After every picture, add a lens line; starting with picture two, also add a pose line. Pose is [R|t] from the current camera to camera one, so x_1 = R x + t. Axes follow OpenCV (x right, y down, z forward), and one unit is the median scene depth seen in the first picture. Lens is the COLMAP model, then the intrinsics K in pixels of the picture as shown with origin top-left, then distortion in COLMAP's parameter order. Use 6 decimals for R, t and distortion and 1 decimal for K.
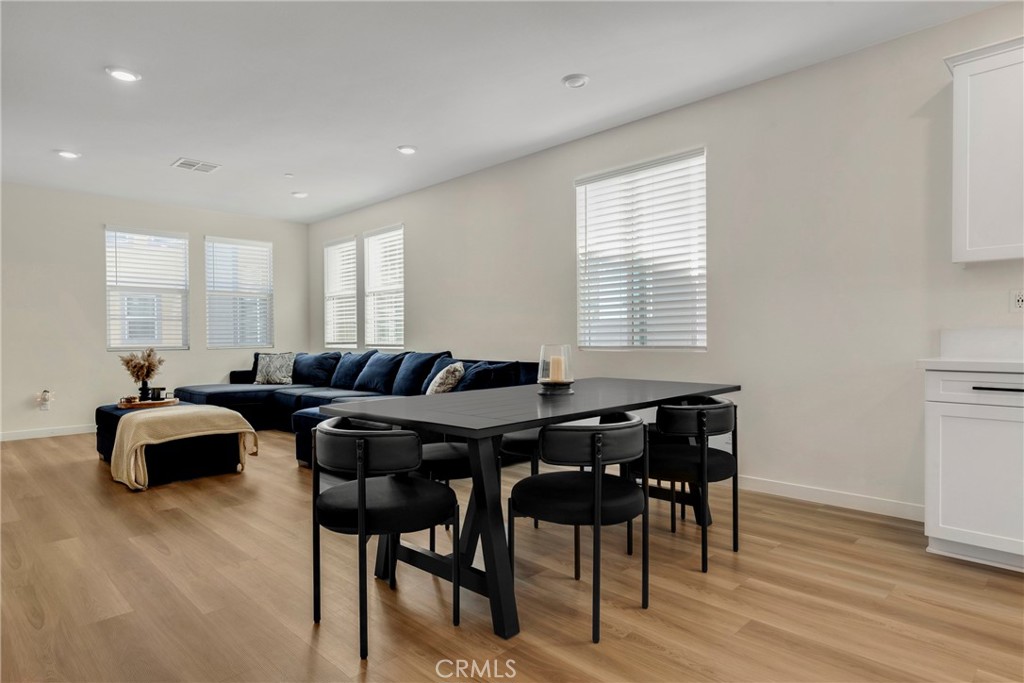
lens RADIAL K [[581.5, 0, 515.0], [0, 581.5, 342.4], [0, 0, 1]] dist [0.003914, 0.001169]
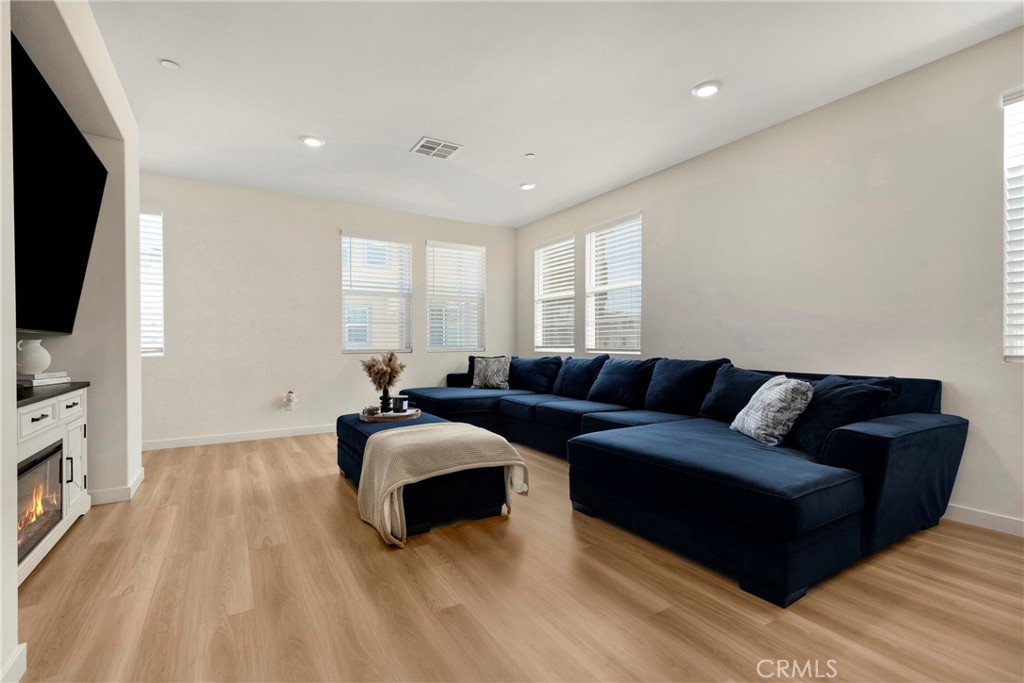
lens RADIAL K [[461.1, 0, 509.7], [0, 461.1, 342.7], [0, 0, 1]] dist [0.014279, 0.000099]
pose [[0.971742, 0.004614, -0.236001, -0.260241], [-0.006183, 0.999963, -0.005908, -0.001095], [0.235965, 0.007200, 0.971735, 0.327325]]
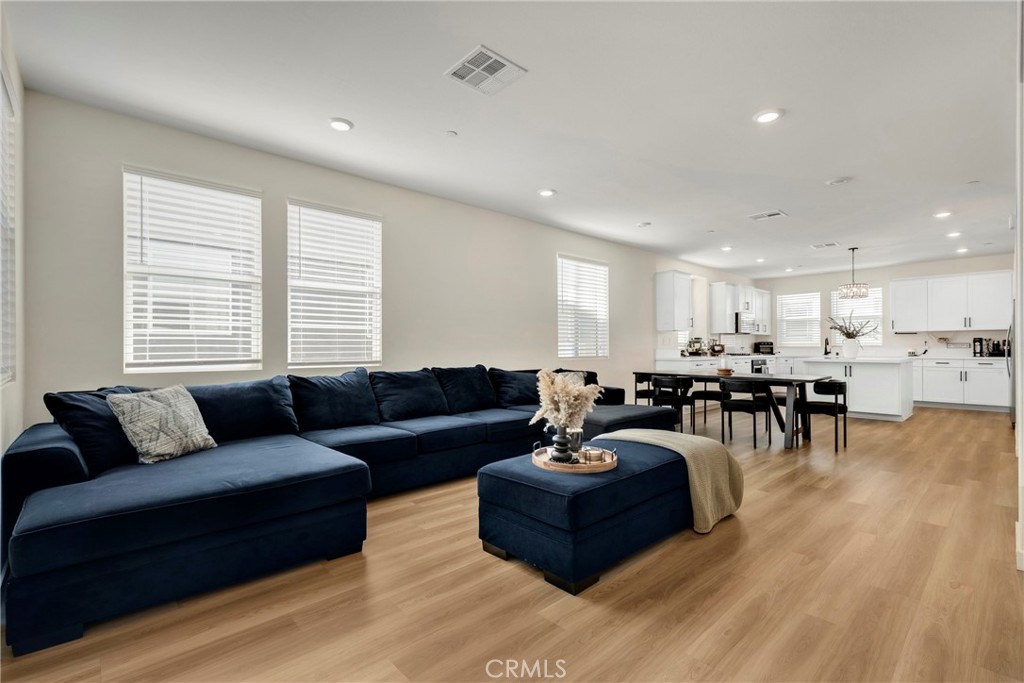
lens RADIAL K [[461.1, 0, 509.6], [0, 461.1, 344.3], [0, 0, 1]] dist [0.014279, 0.000099]
pose [[0.042042, 0.013996, 0.999018, -1.002724], [0.008507, 0.999861, -0.014366, -0.010794], [-0.999080, 0.009103, 0.041917, 0.933242]]
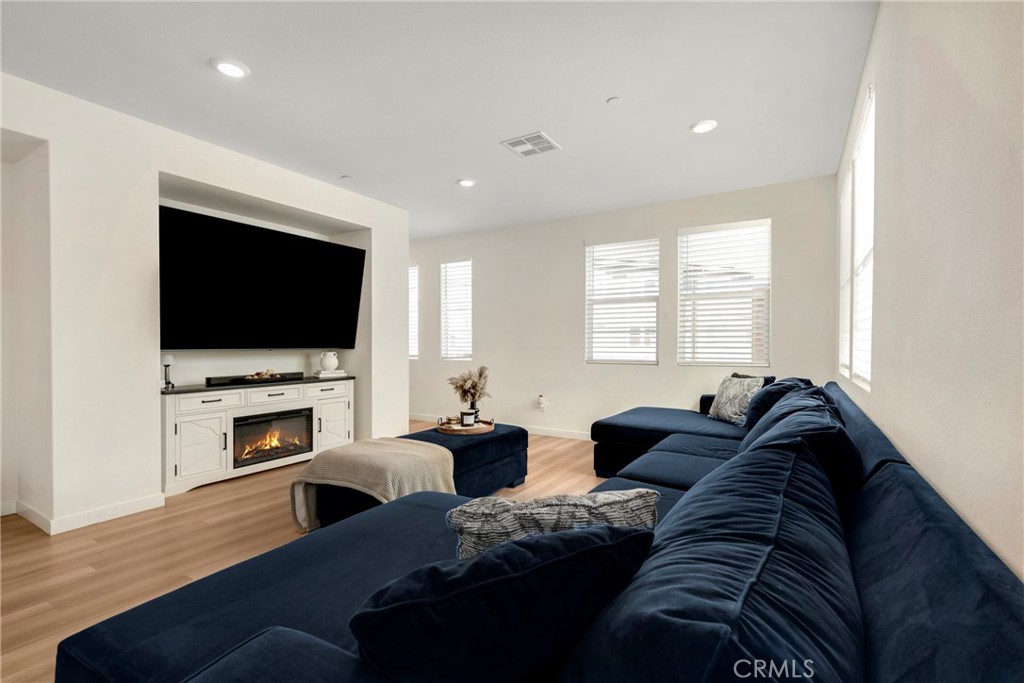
lens RADIAL K [[461.1, 0, 516.3], [0, 461.1, 344.9], [0, 0, 1]] dist [0.014279, 0.000099]
pose [[0.243466, 0.012257, -0.969832, 0.078233], [-0.009593, 0.999902, 0.010229, -0.029152], [0.969862, 0.006813, 0.243559, 0.802193]]
